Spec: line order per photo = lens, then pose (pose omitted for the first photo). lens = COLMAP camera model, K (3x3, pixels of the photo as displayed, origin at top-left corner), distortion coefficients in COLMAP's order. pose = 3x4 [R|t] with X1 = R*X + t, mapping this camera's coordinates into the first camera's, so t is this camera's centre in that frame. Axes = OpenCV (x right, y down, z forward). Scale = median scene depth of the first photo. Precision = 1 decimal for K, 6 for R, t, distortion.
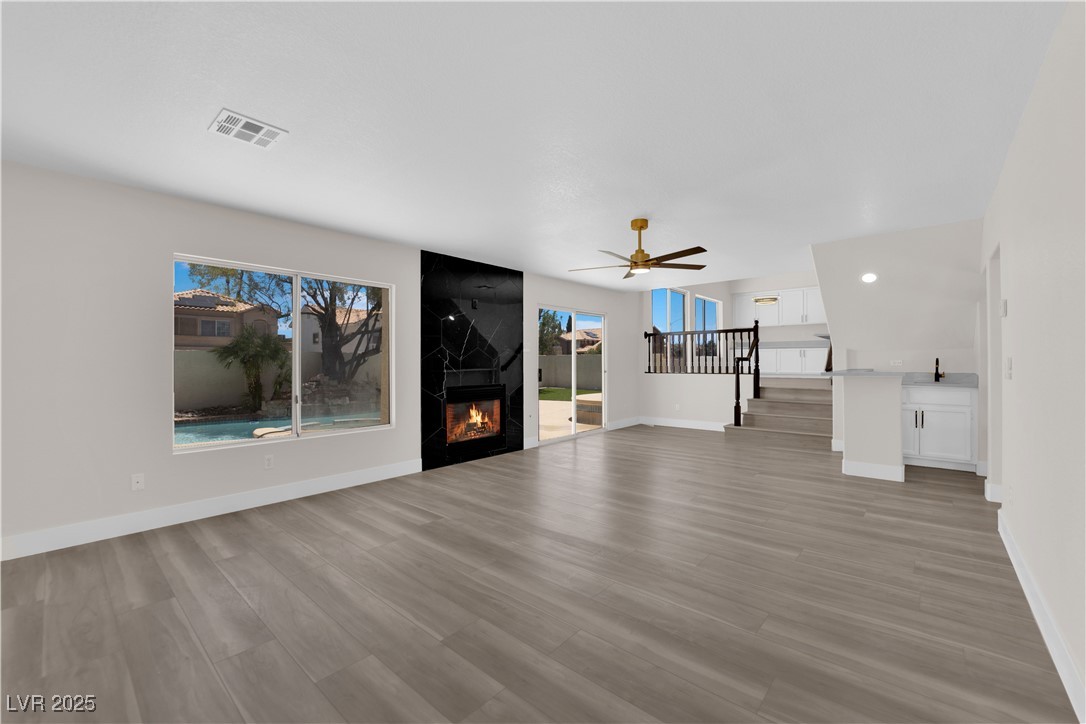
lens RADIAL K [[440.3, 0, 546.1], [0, 440.3, 360.2], [0, 0, 1]] dist [-0.013450, -0.000121]
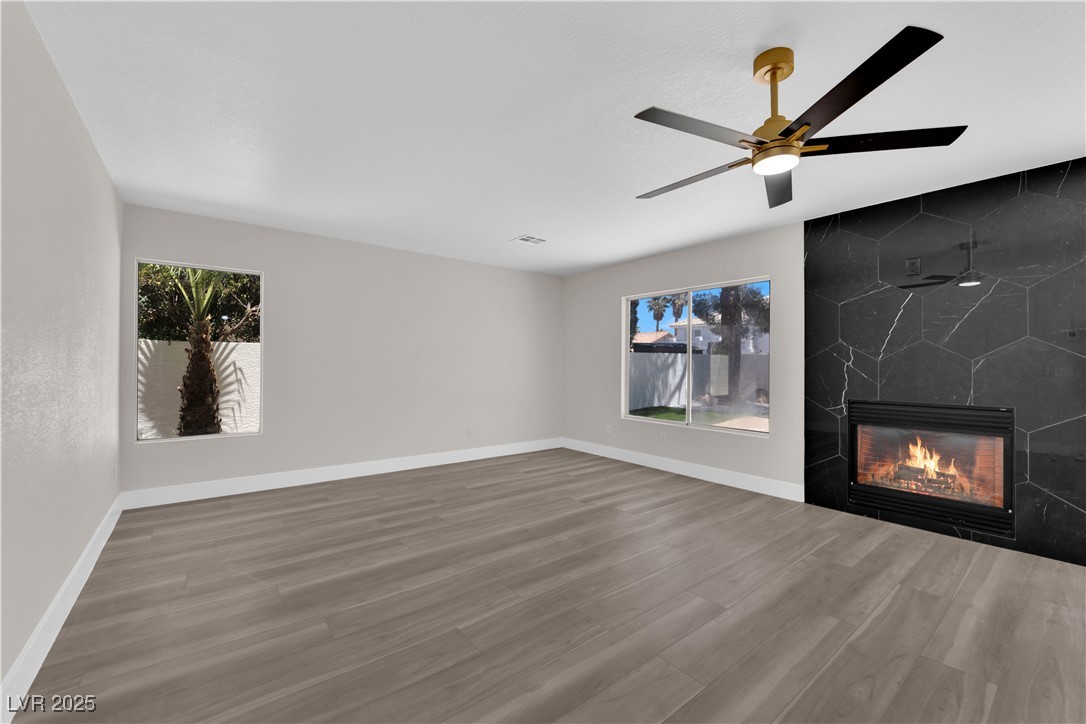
lens RADIAL K [[440.3, 0, 546.1], [0, 440.3, 360.2], [0, 0, 1]] dist [-0.013450, -0.000121]
pose [[-0.184003, 0.003310, -0.982920, 0.571323], [-0.002238, 0.999990, 0.003787, -0.005630], [0.982923, 0.002897, -0.183994, 0.689374]]
